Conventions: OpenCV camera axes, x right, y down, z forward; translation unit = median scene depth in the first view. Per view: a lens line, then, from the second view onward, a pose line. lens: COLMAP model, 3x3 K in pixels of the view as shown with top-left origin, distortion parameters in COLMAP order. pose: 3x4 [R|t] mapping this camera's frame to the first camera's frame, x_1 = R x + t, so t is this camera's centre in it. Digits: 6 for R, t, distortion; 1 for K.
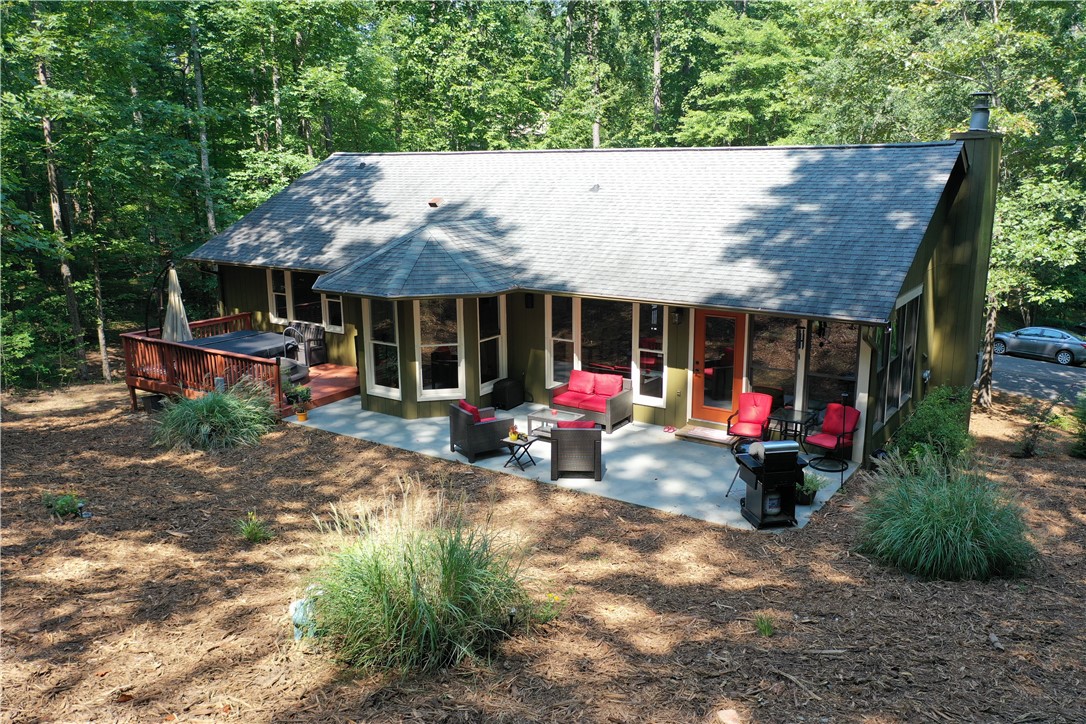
lens RADIAL K [[862.4, 0, 543.0], [0, 862.4, 362.0], [0, 0, 1]] dist [-0.001304, 0.001603]
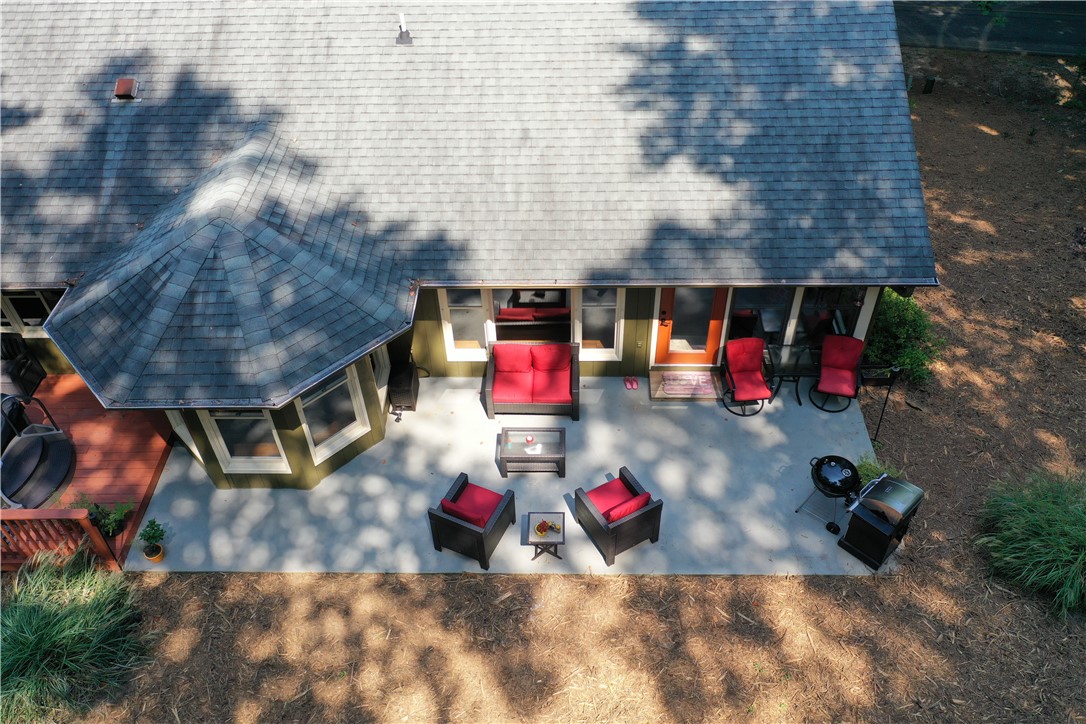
lens RADIAL K [[853.7, 0, 543.0], [0, 853.7, 362.0], [0, 0, 1]] dist [0.001209, 0.000234]
pose [[0.839062, -0.388007, 0.381348, -0.211027], [0.139078, 0.830649, 0.539146, -0.358736], [-0.525959, -0.399340, 0.750930, 0.382630]]
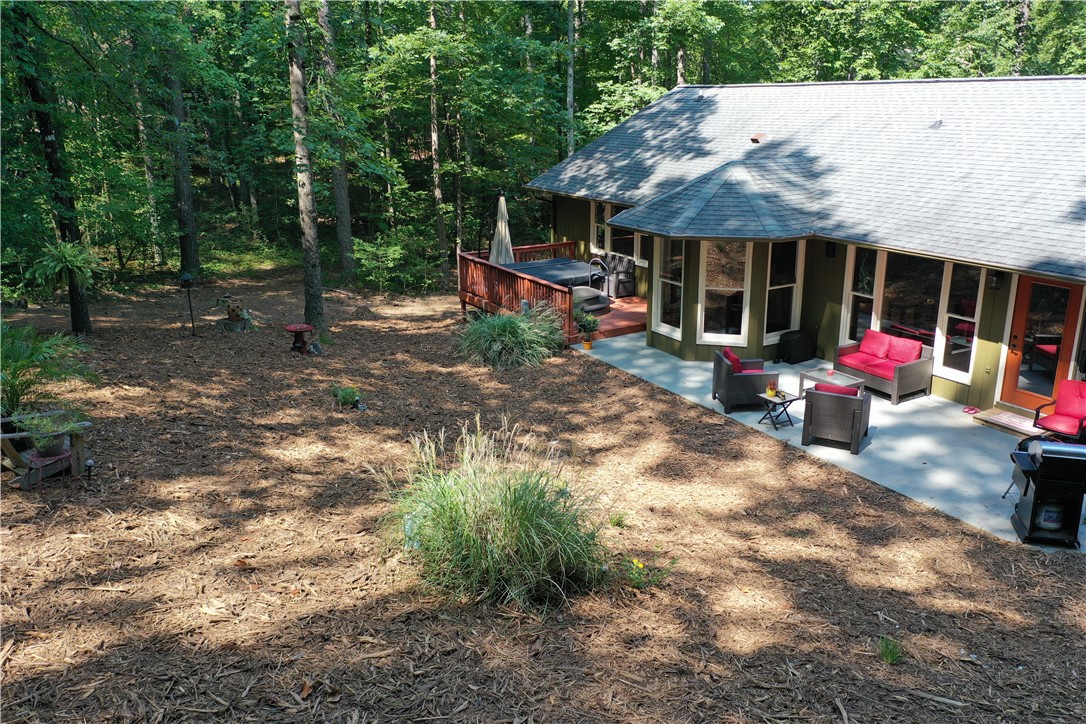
lens RADIAL K [[857.9, 0, 543.0], [0, 857.9, 362.0], [0, 0, 1]] dist [0.002283, -0.000496]
pose [[0.900065, 0.125121, -0.417405, 0.101949], [-0.092718, 0.990945, 0.097115, -0.012126], [0.425777, -0.048709, 0.903516, 0.035527]]
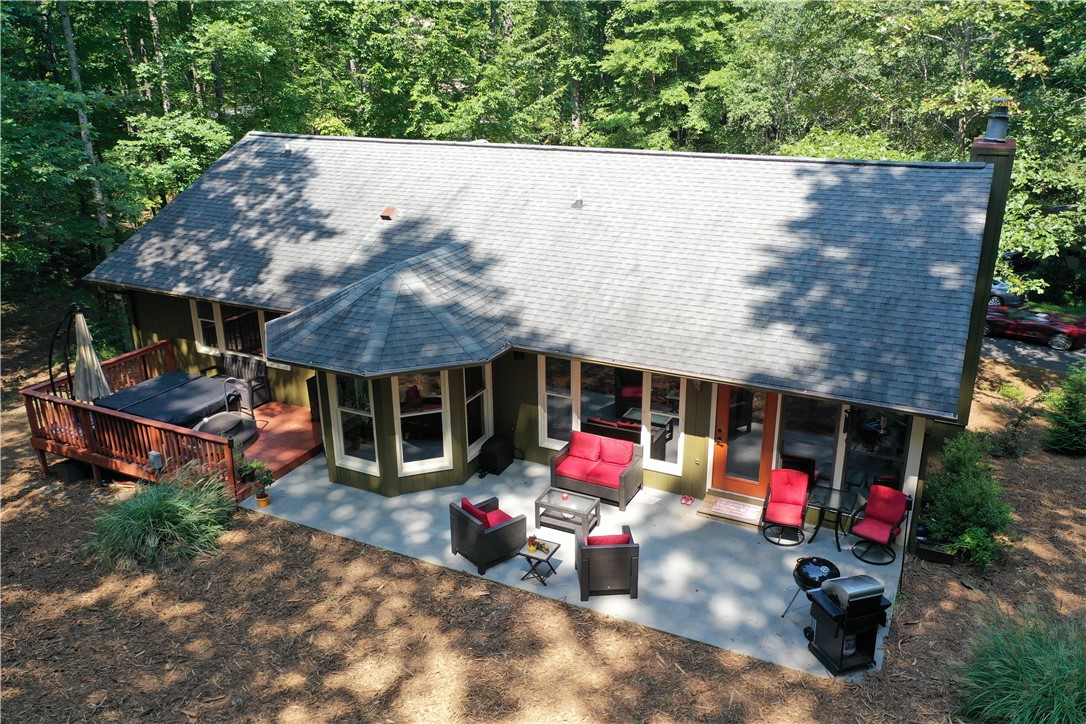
lens RADIAL K [[857.9, 0, 543.0], [0, 857.9, 362.0], [0, 0, 1]] dist [0.002283, -0.000496]
pose [[0.991737, -0.045709, 0.119871, -0.093920], [0.030553, 0.991642, 0.125352, -0.164423], [-0.124599, -0.120654, 0.984844, 0.132439]]
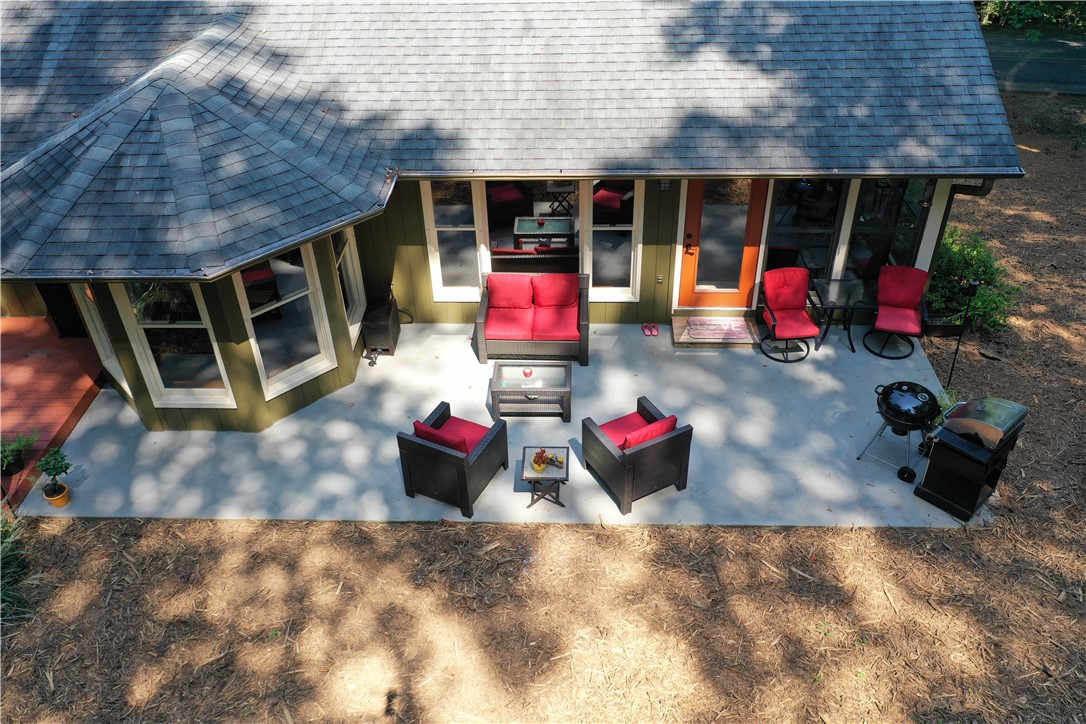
lens RADIAL K [[857.9, 0, 543.0], [0, 857.9, 362.0], [0, 0, 1]] dist [0.002283, -0.000496]
pose [[0.849035, -0.326500, 0.415377, -0.207527], [0.135904, 0.894705, 0.425480, -0.189432], [-0.510559, -0.304796, 0.804008, 0.418503]]
